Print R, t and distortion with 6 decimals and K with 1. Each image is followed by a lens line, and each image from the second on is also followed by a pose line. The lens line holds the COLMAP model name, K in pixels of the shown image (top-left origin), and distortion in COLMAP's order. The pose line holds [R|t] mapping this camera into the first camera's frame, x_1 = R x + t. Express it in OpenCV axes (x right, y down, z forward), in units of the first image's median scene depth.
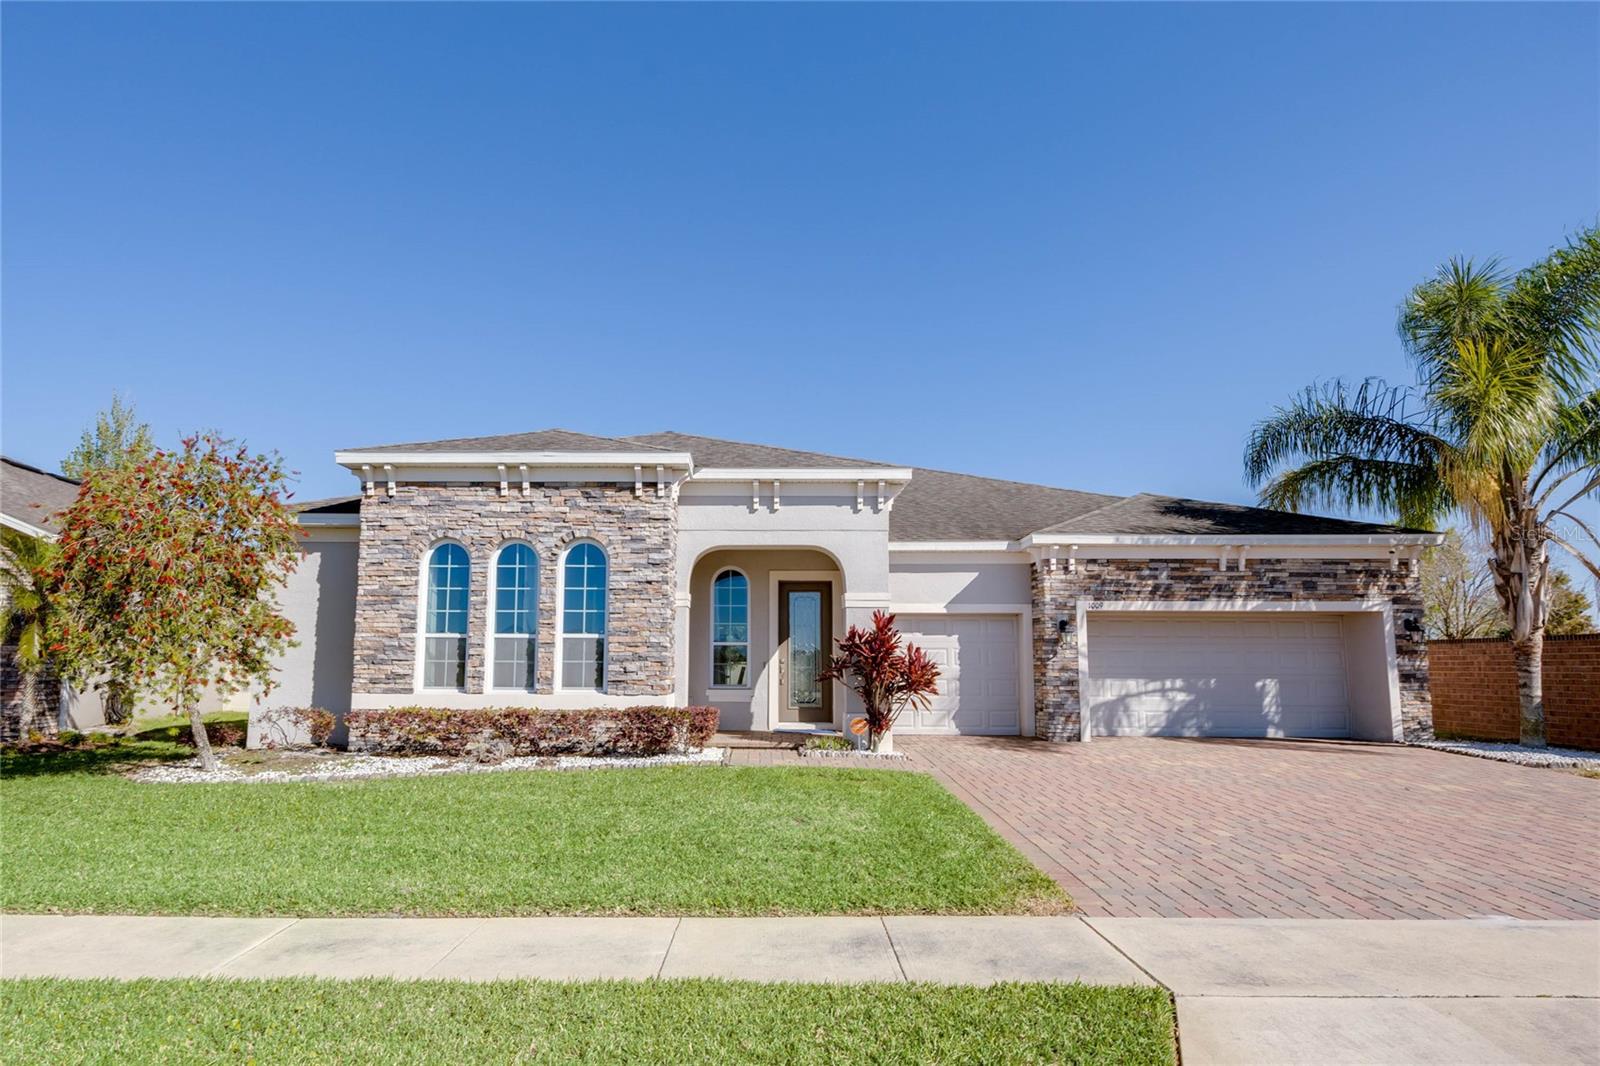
lens RADIAL K [[846.2, 0, 800.0], [0, 846.2, 533.0], [0, 0, 1]] dist [-0.019894, 0.000341]
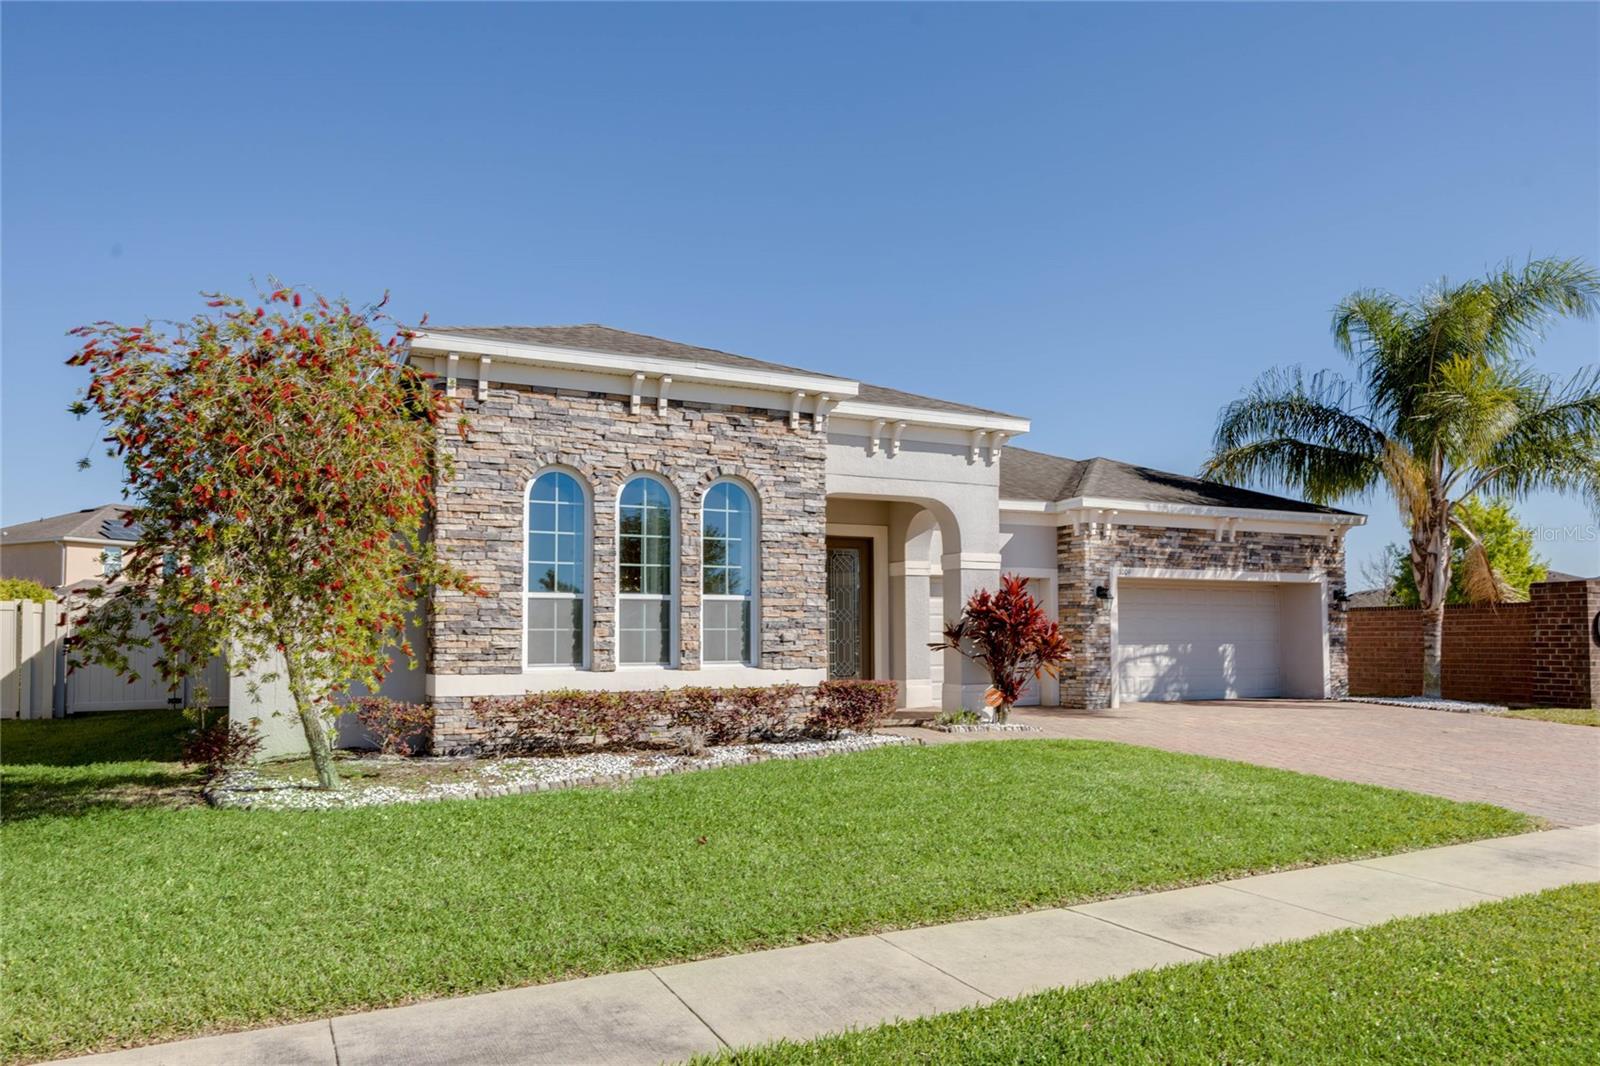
lens RADIAL K [[1076.8, 0, 800.3], [0, 1076.8, 552.4], [0, 0, 1]] dist [-0.028901, 0.001084]
pose [[0.891834, 0.028673, 0.451452, -0.616917], [-0.063324, 0.996076, 0.061831, 0.010147], [-0.447908, -0.083731, 0.890150, 0.054486]]
